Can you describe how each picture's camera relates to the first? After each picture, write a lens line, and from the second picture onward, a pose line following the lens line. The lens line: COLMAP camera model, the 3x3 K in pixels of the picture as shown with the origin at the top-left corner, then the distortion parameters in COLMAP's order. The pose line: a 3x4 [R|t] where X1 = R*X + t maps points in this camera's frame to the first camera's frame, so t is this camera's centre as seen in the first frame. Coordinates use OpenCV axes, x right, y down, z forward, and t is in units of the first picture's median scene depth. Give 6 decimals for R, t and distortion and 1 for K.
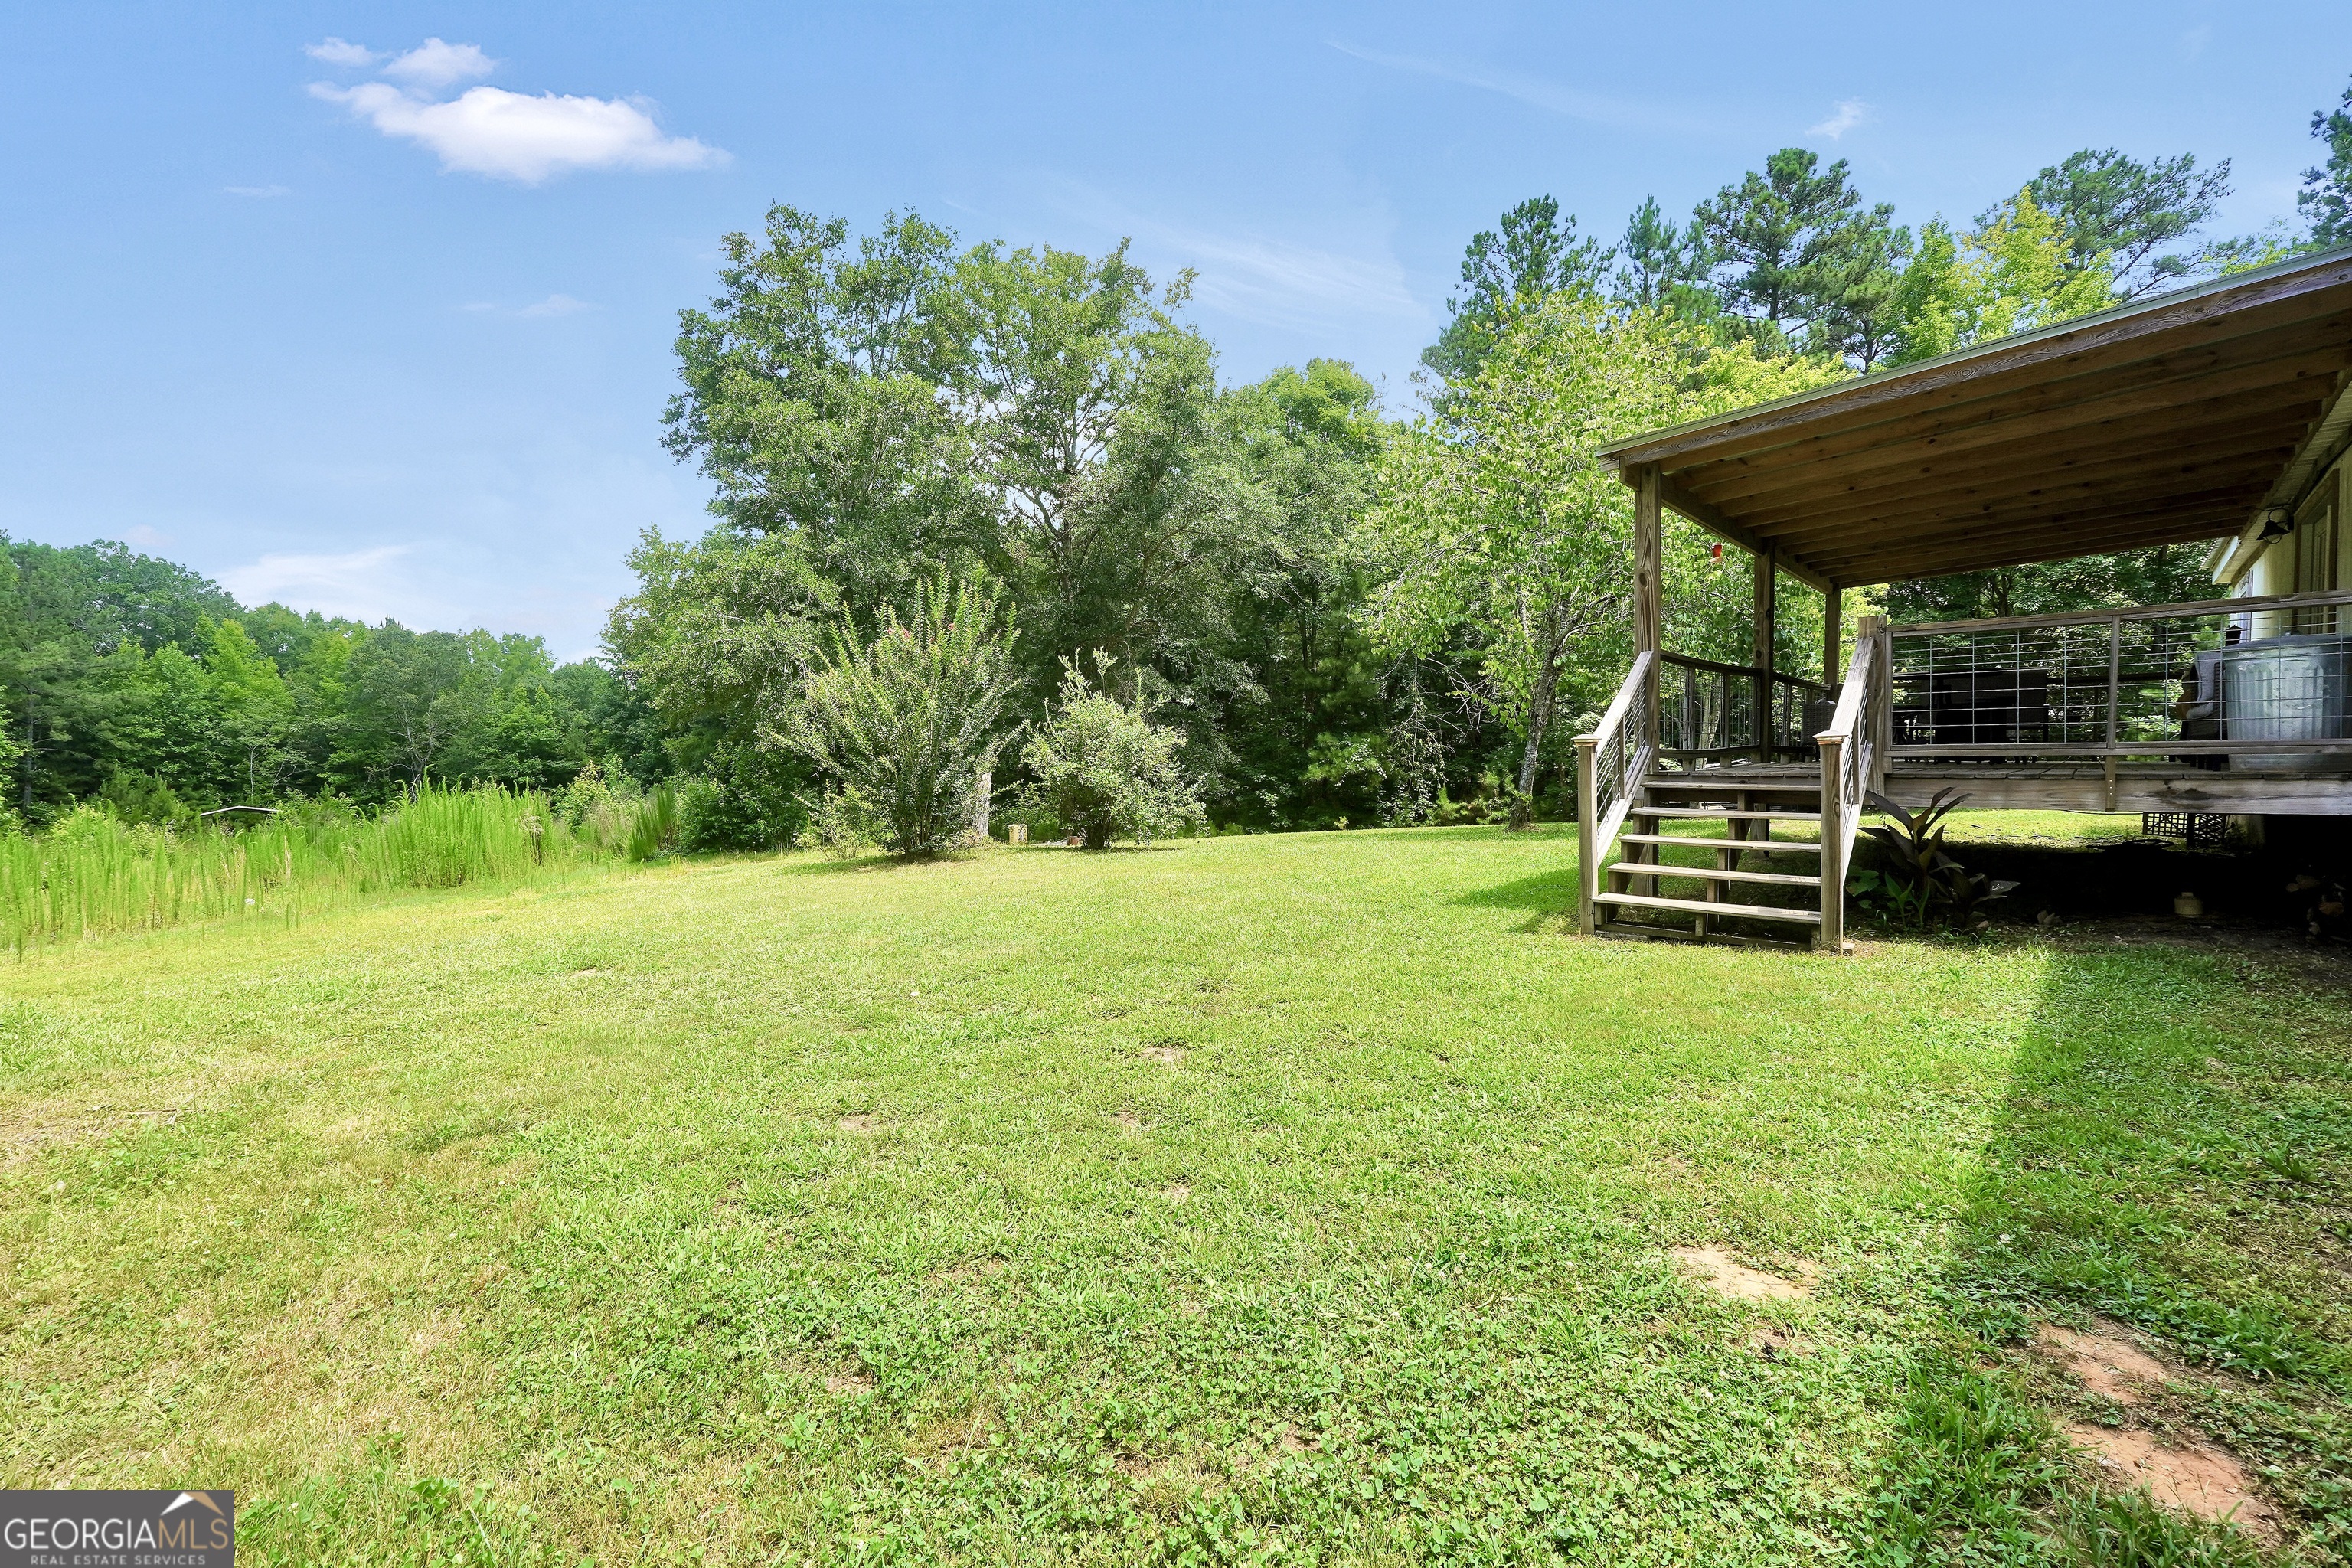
lens RADIAL K [[983.7, 0, 1176.0], [0, 983.7, 784.0], [0, 0, 1]] dist [0.001400, 0.000355]
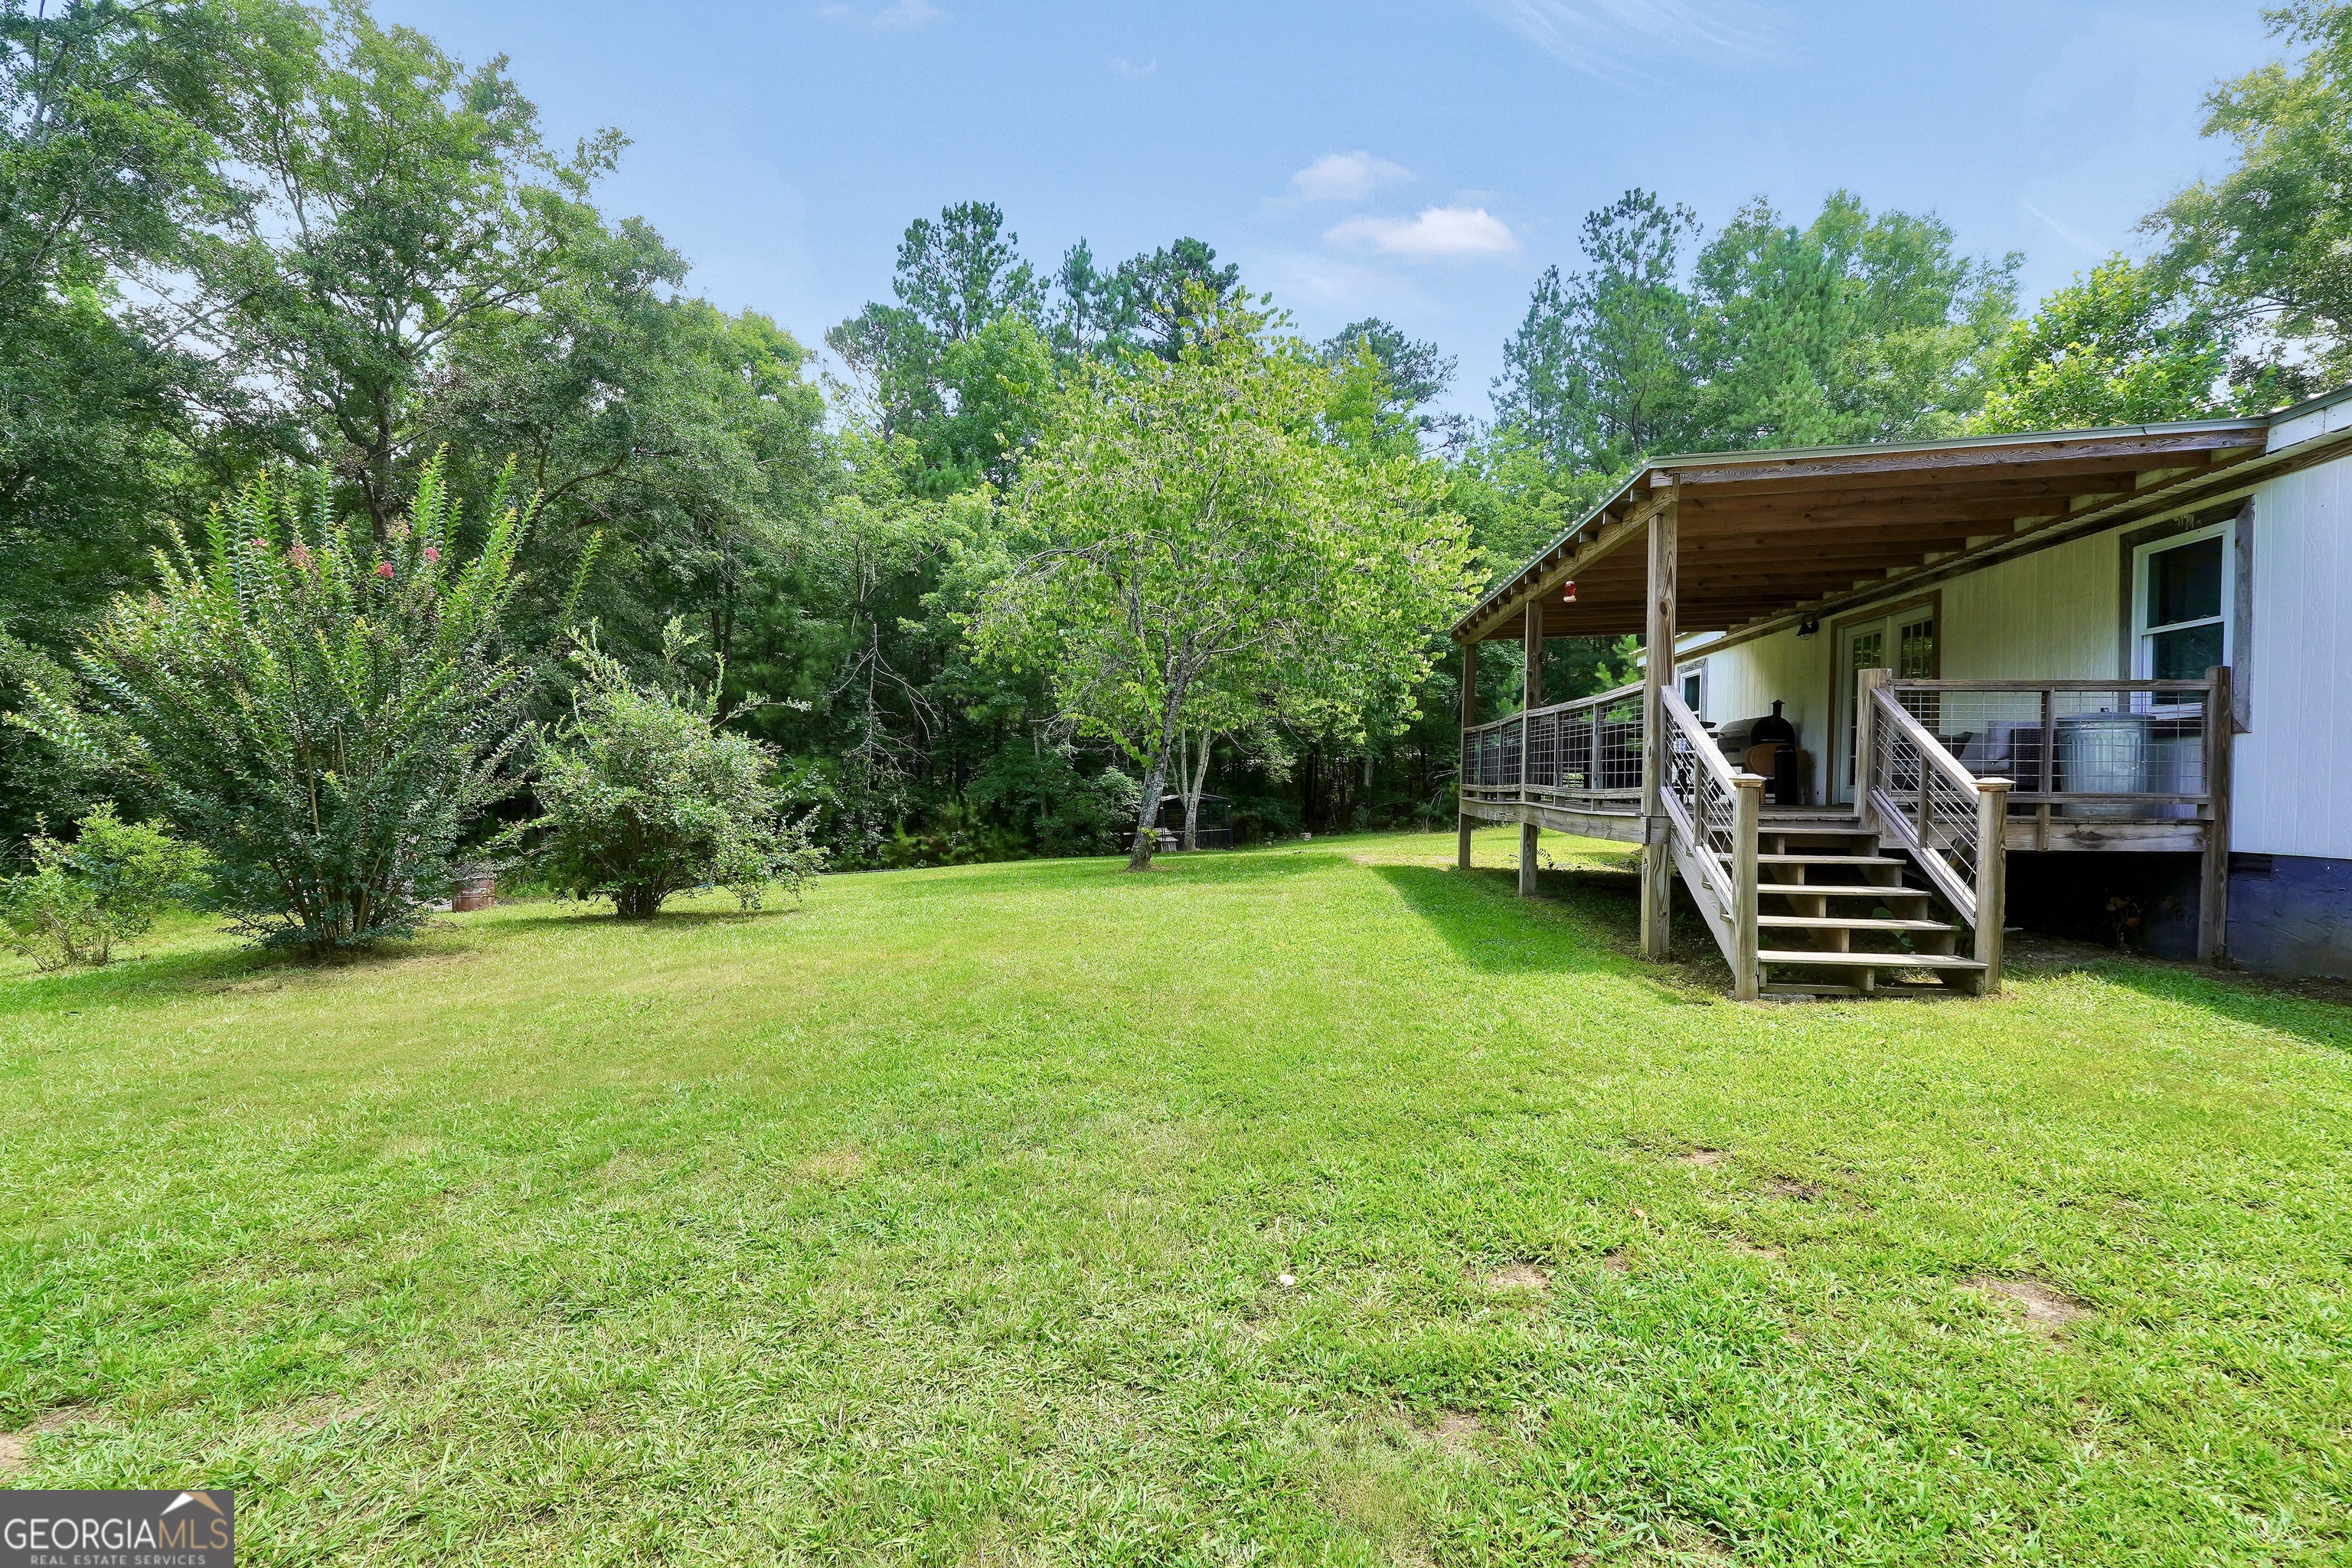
lens RADIAL K [[1031.9, 0, 1108.6], [0, 1031.9, 810.4], [0, 0, 1]] dist [-0.021718, 0.000032]
pose [[0.799072, 0.002094, 0.601232, -0.148620], [-0.001287, 0.999998, -0.001772, -0.003786], [-0.601235, 0.000642, 0.799072, 0.150731]]
